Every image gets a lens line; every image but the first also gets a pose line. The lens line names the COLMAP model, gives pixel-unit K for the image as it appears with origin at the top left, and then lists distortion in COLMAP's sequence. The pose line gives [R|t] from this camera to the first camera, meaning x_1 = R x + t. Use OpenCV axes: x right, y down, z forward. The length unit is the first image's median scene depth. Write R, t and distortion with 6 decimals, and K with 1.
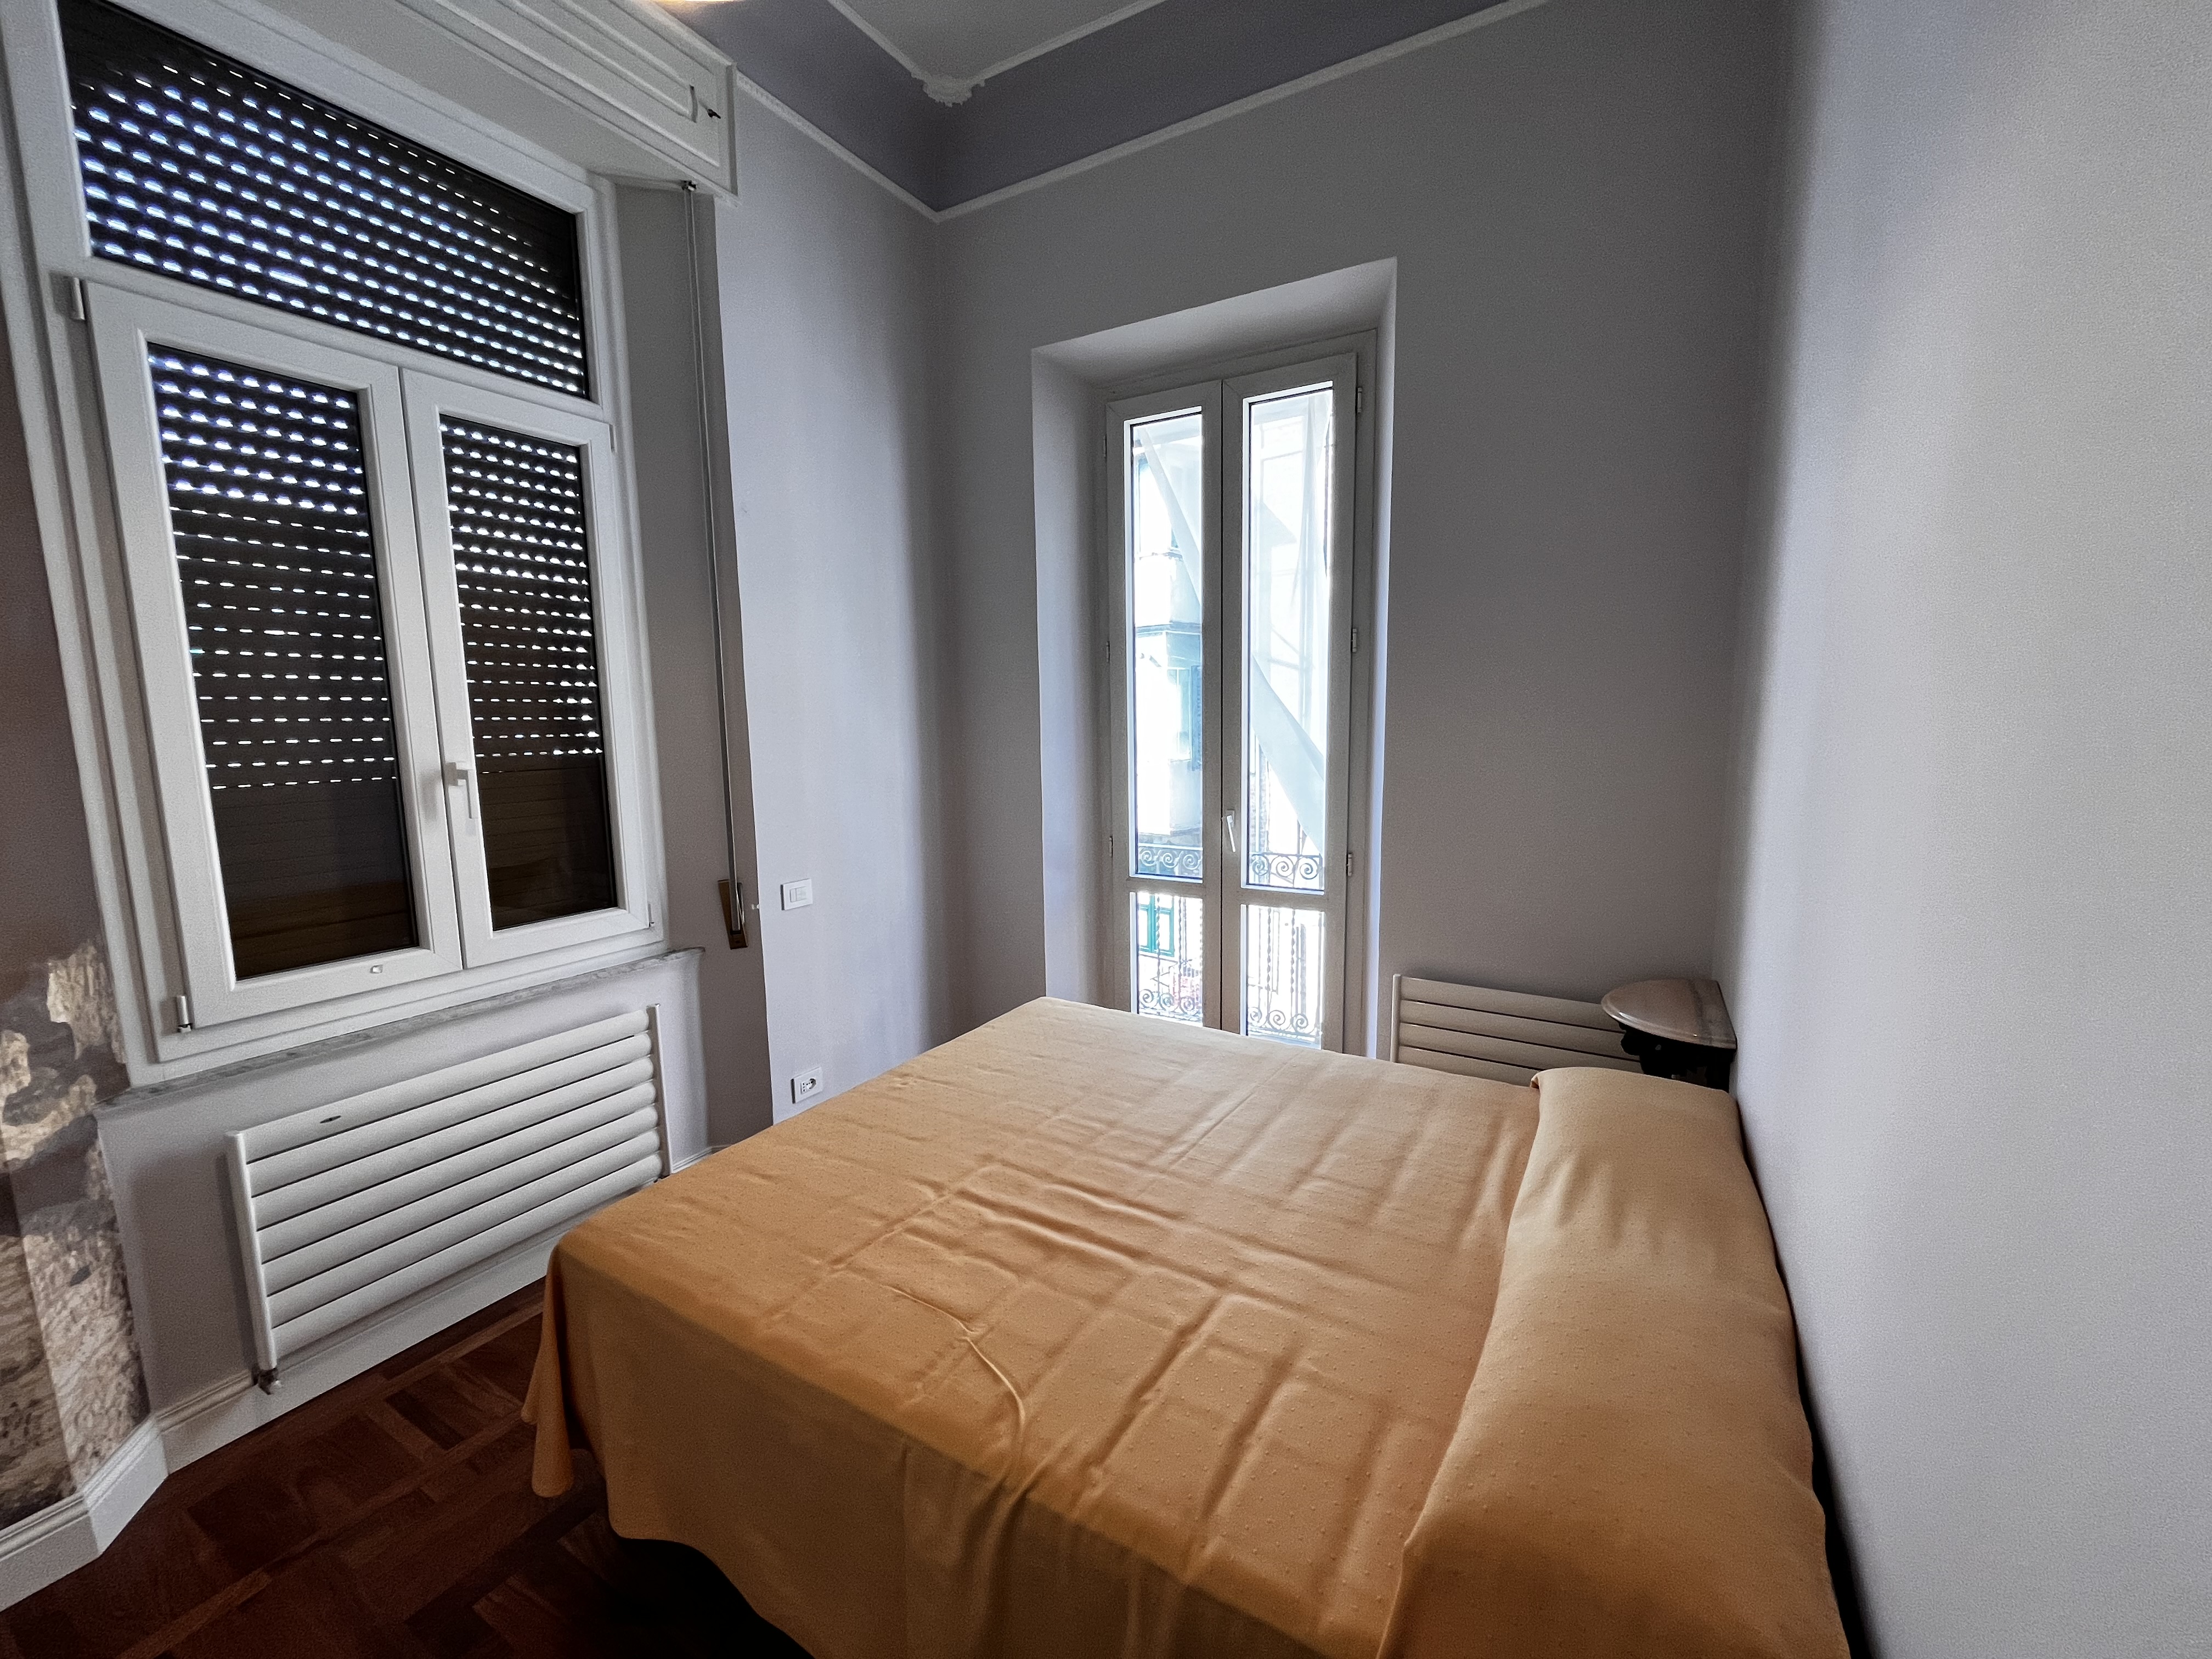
lens RADIAL K [[896.4, 0, 1106.2], [0, 896.4, 833.9], [0, 0, 1]] dist [-0.005704, 0.001422]
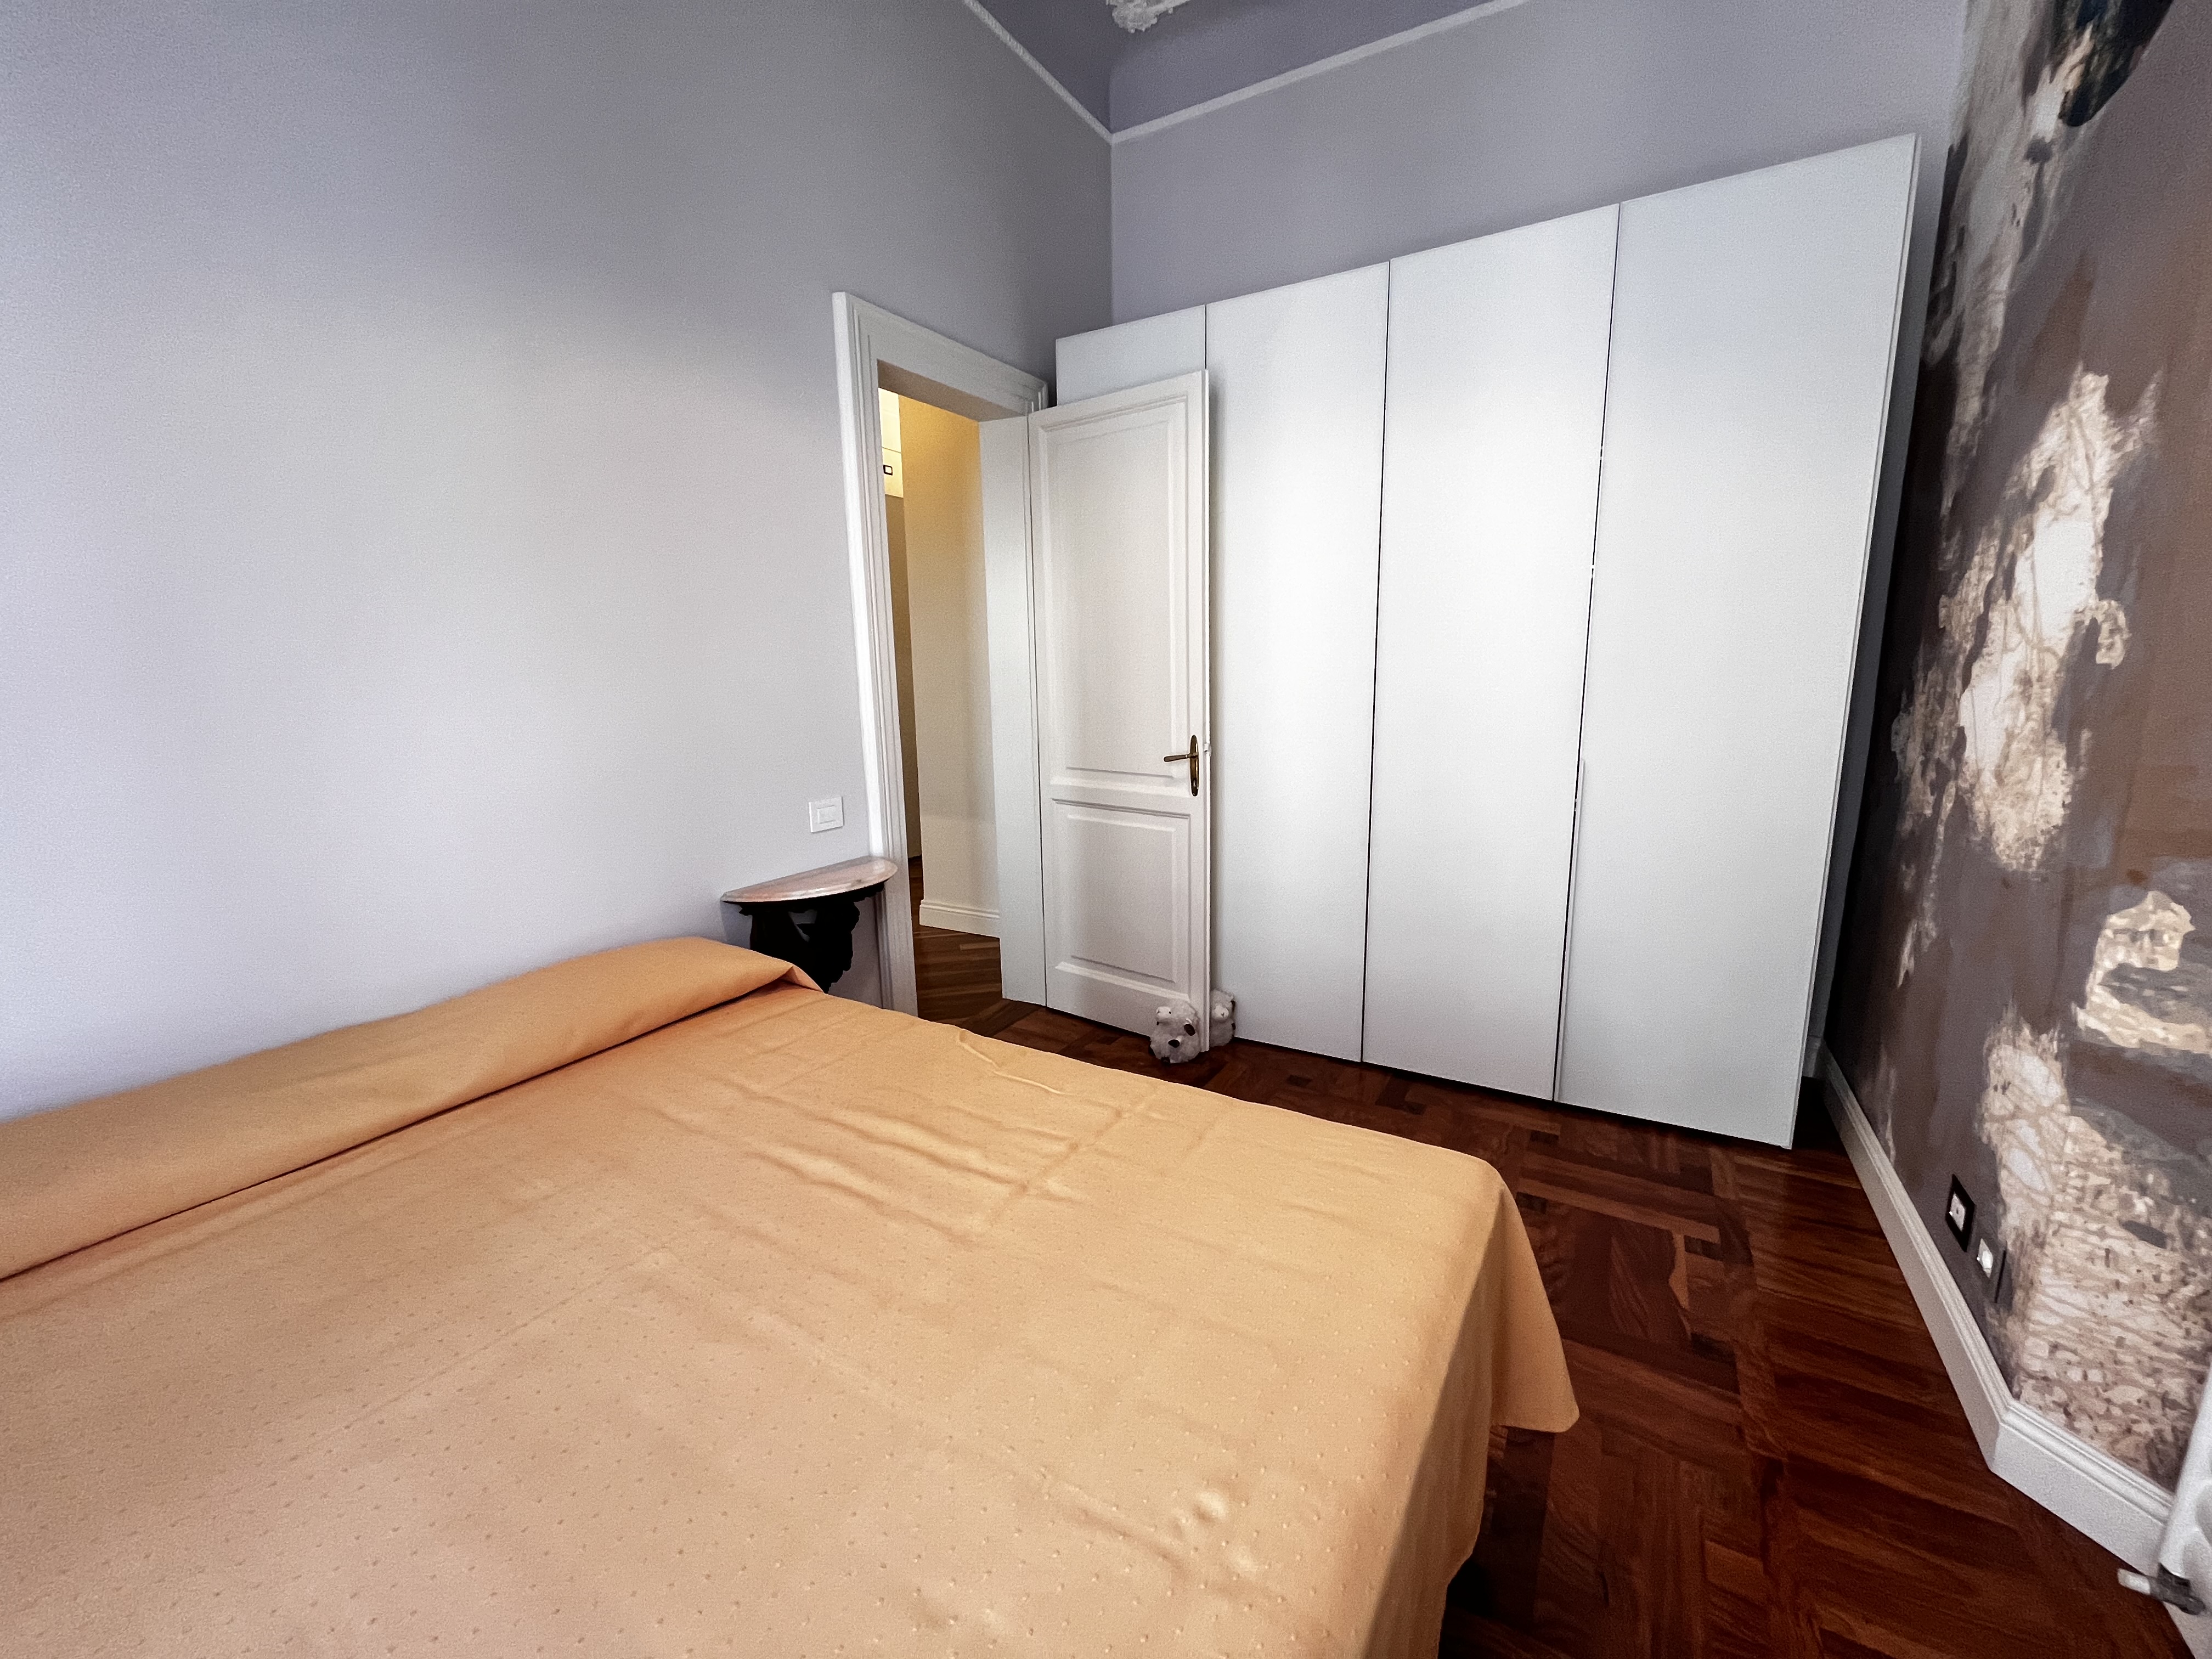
lens RADIAL K [[896.4, 0, 1109.6], [0, 896.4, 830.7], [0, 0, 1]] dist [-0.005704, 0.001422]
pose [[-0.999687, 0.025002, -0.001319, -0.259568], [0.023344, 0.949854, 0.311823, -0.106740], [0.009049, 0.311694, -0.950139, 1.676668]]
